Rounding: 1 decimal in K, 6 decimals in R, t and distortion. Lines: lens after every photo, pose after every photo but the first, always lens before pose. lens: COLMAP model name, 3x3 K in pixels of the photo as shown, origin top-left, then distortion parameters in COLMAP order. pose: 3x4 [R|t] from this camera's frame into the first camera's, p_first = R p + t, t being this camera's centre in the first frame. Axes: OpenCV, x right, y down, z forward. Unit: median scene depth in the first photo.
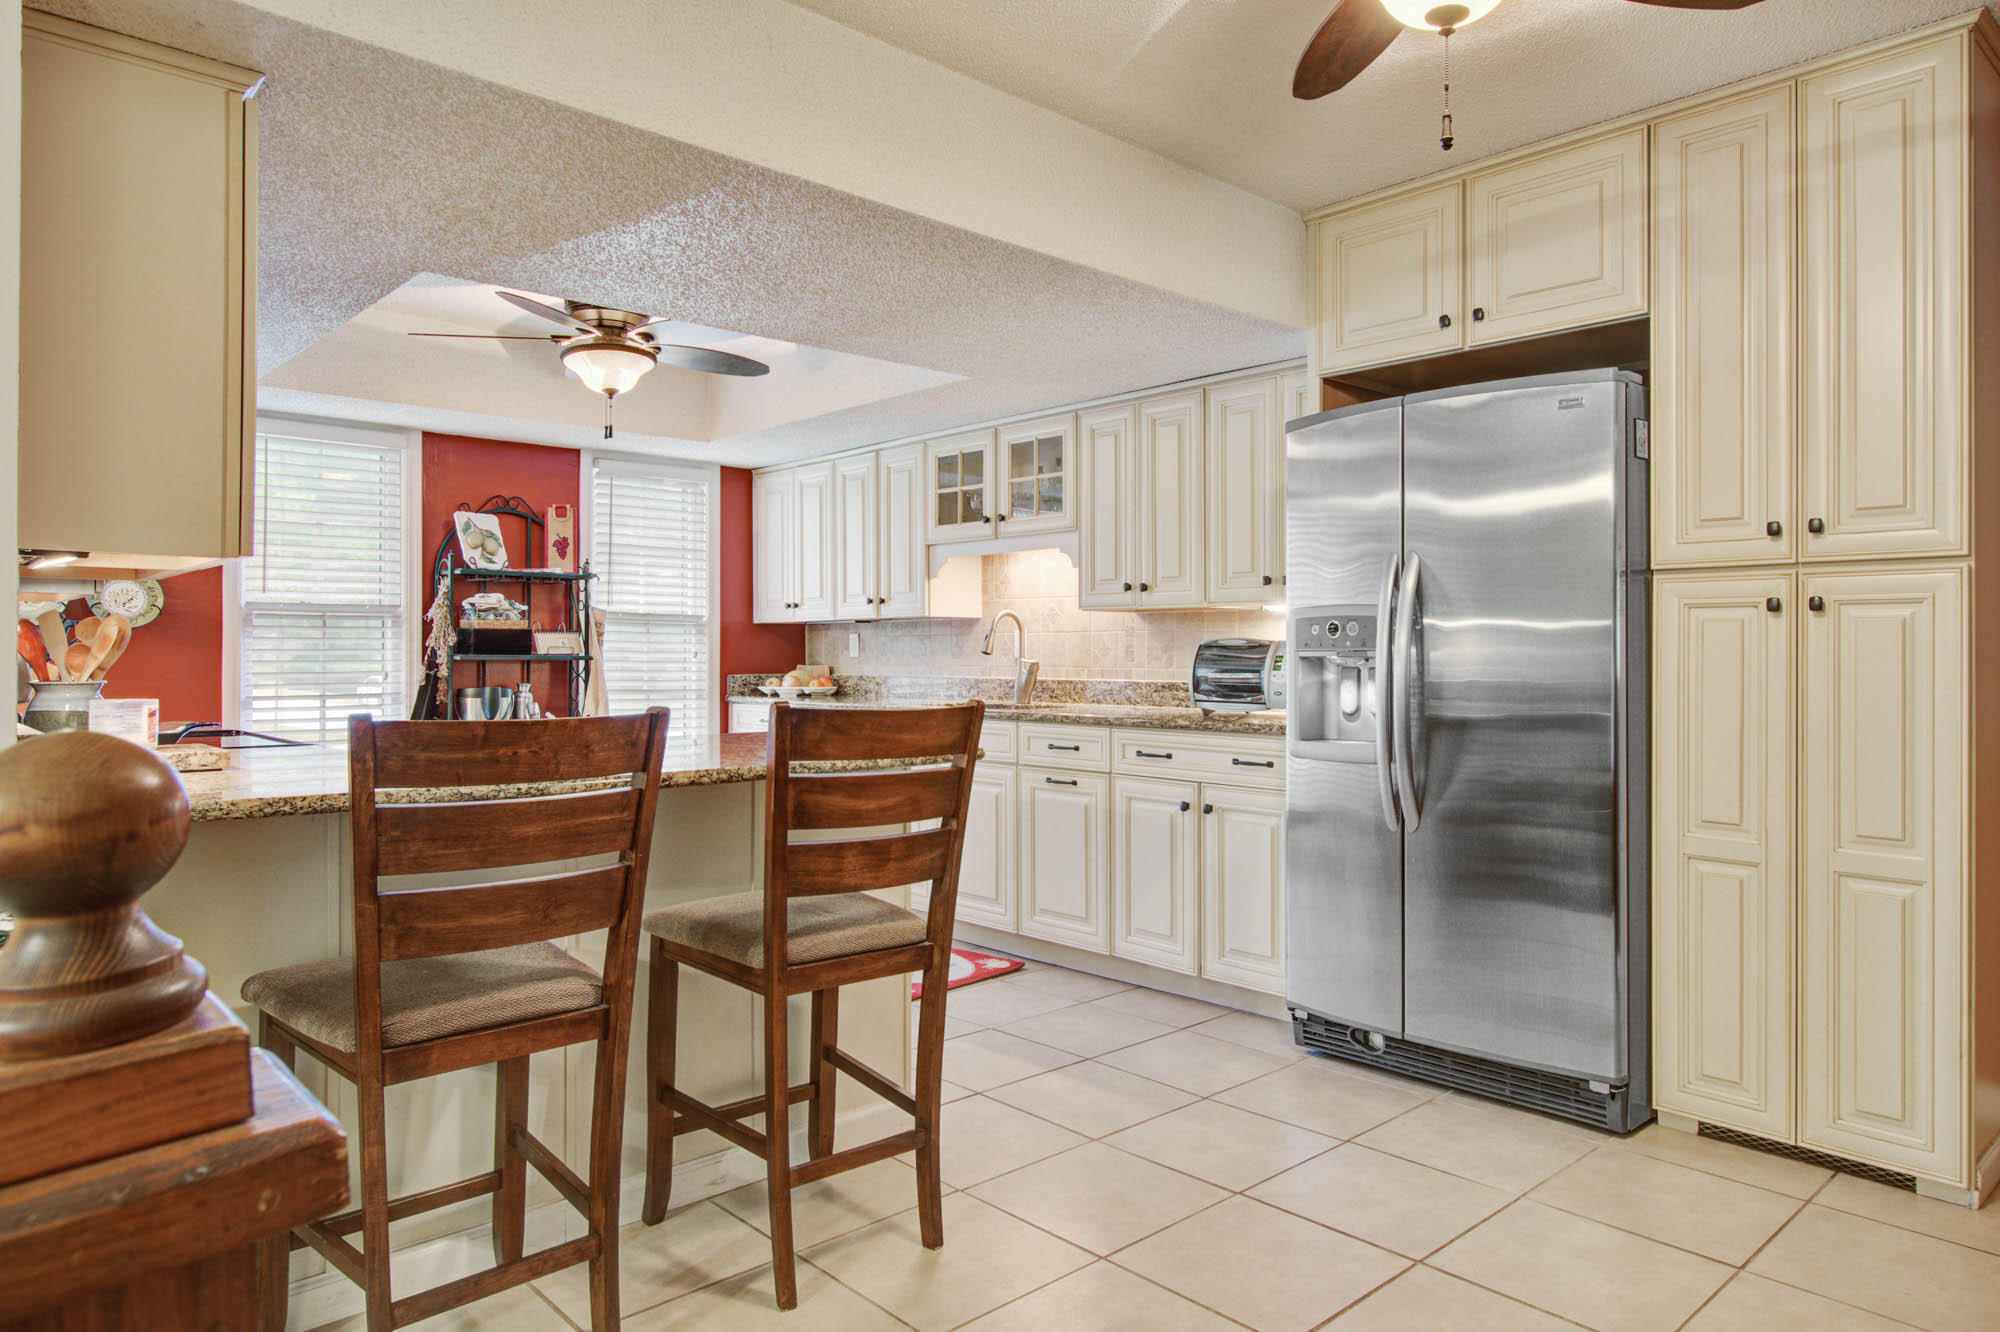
lens RADIAL K [[1261.3, 0, 996.8], [0, 1261.3, 654.5], [0, 0, 1]] dist [0.000295, 0.000893]
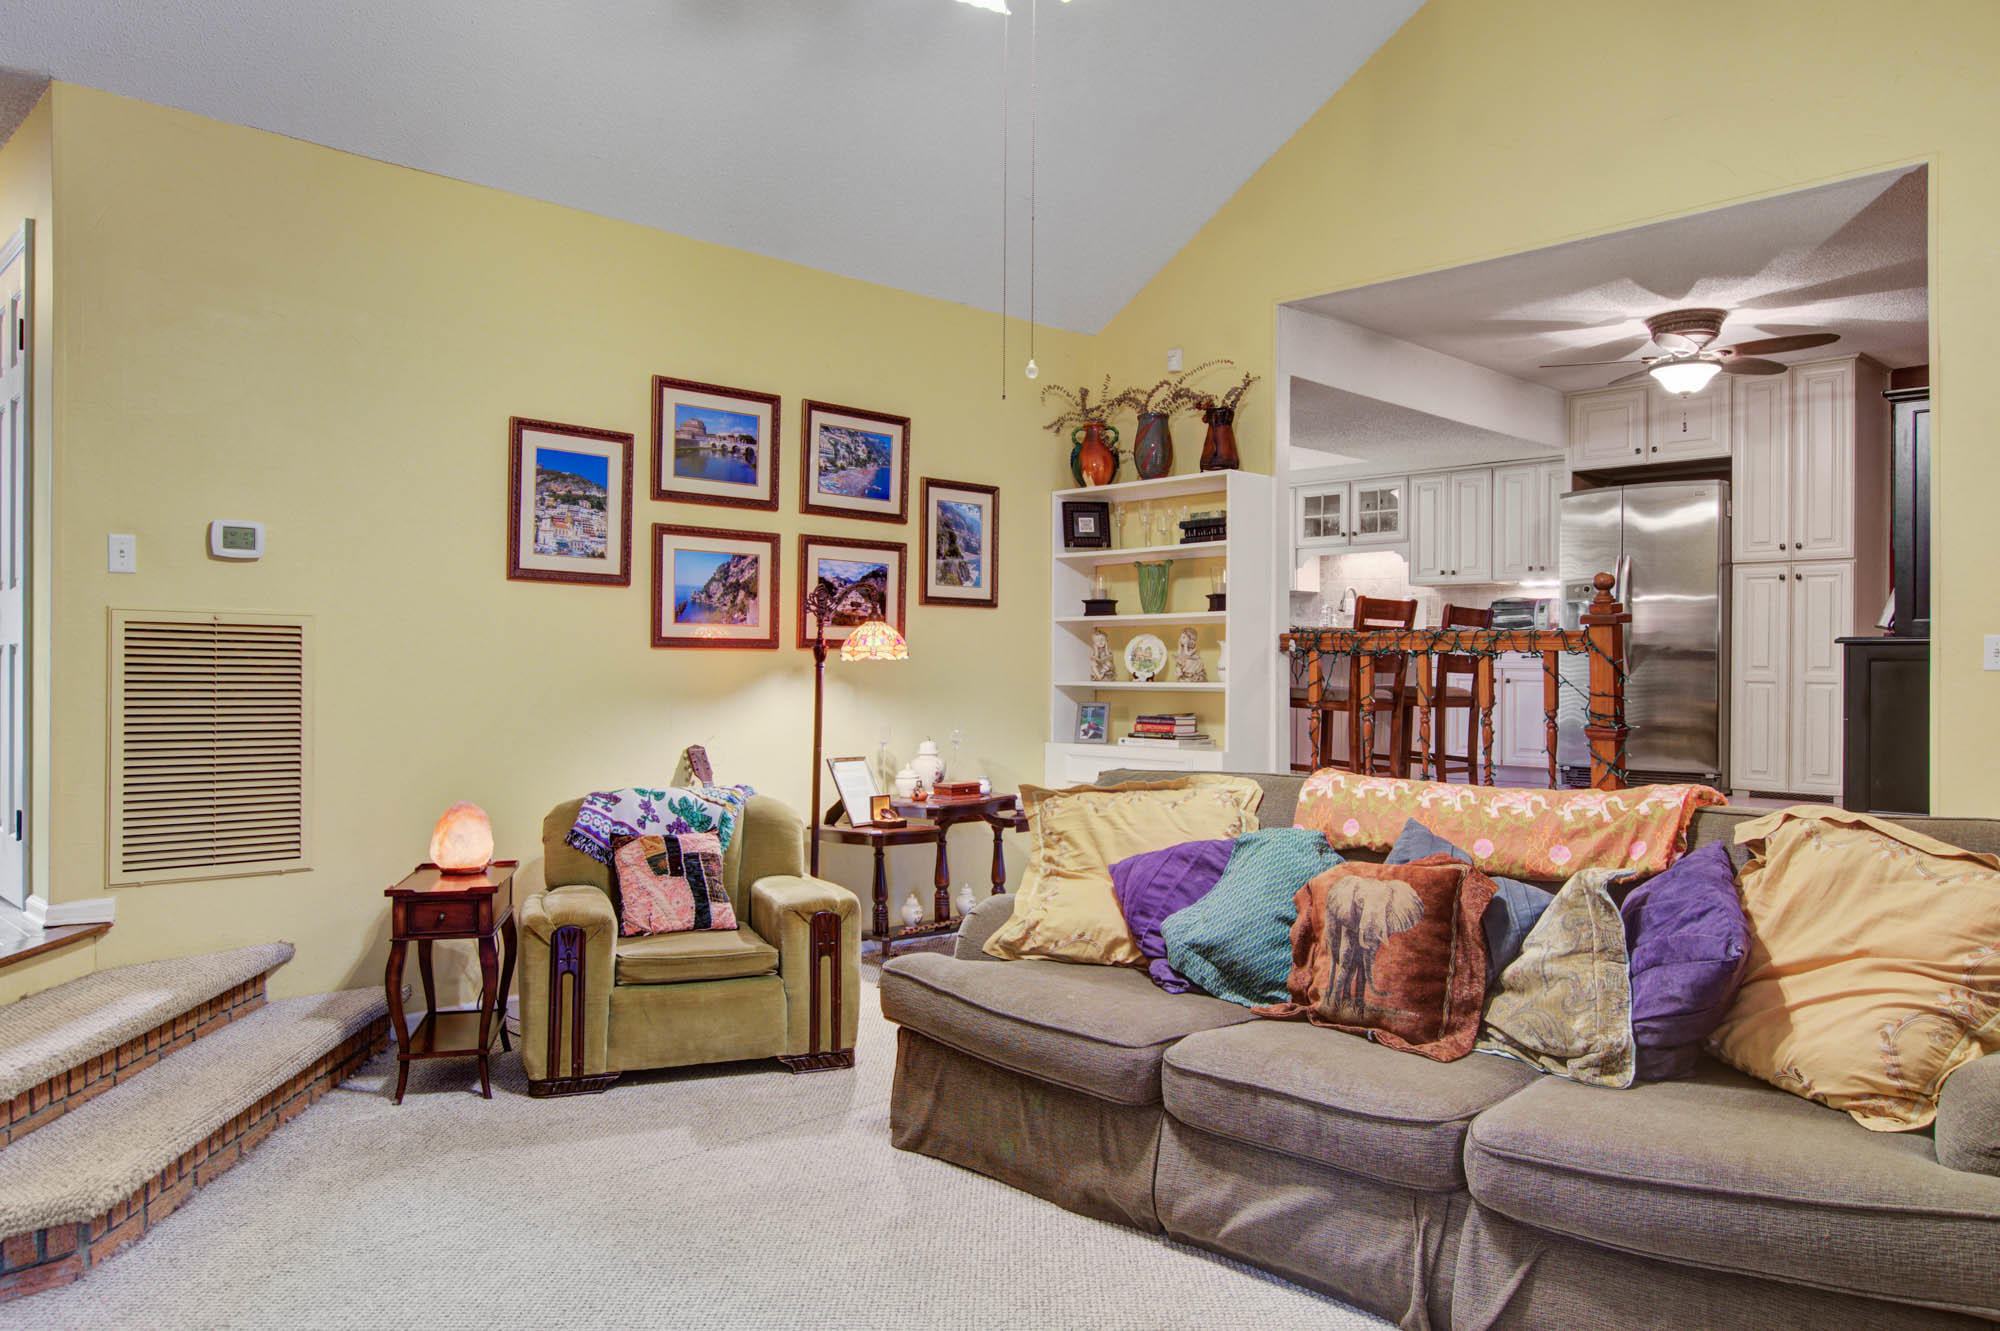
lens RADIAL K [[1382.1, 0, 1007.7], [0, 1382.1, 660.8], [0, 0, 1]] dist [0.004469, 0.000075]
pose [[0.998876, 0.011214, 0.046061, -0.668845], [-0.010902, 0.999916, -0.007007, 0.104327], [-0.046135, 0.006497, 0.998914, -1.070997]]
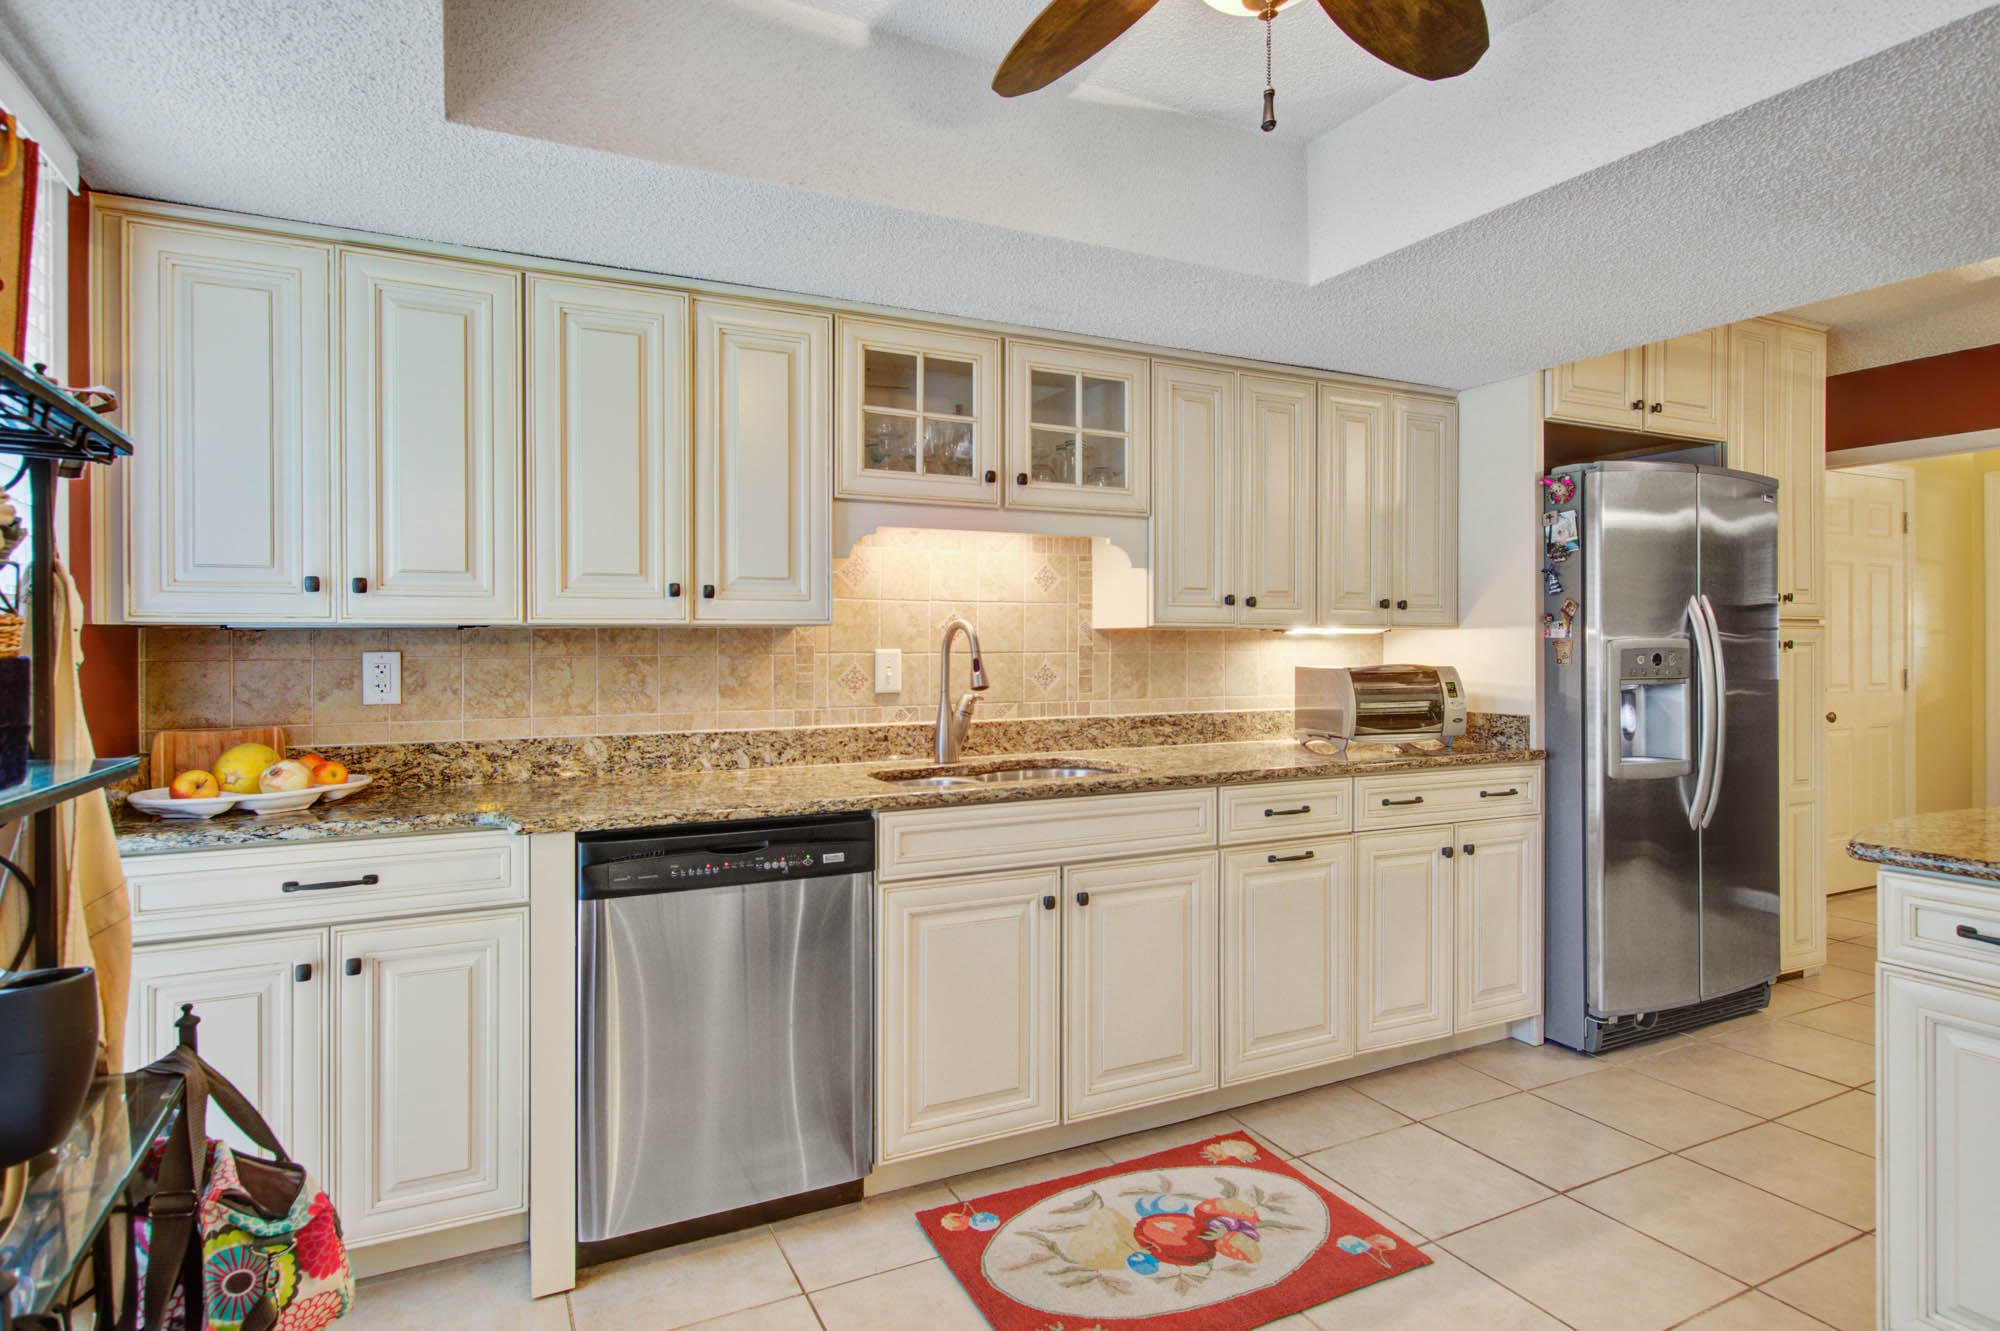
lens RADIAL K [[1077.4, 0, 997.1], [0, 1077.4, 638.3], [0, 0, 1]] dist [0.000781, 0.000193]
pose [[0.272360, 0.005294, 0.962181, -0.629029], [0.003398, 0.999973, -0.006464, -0.026785], [-0.962189, 0.005030, 0.272335, 1.013036]]
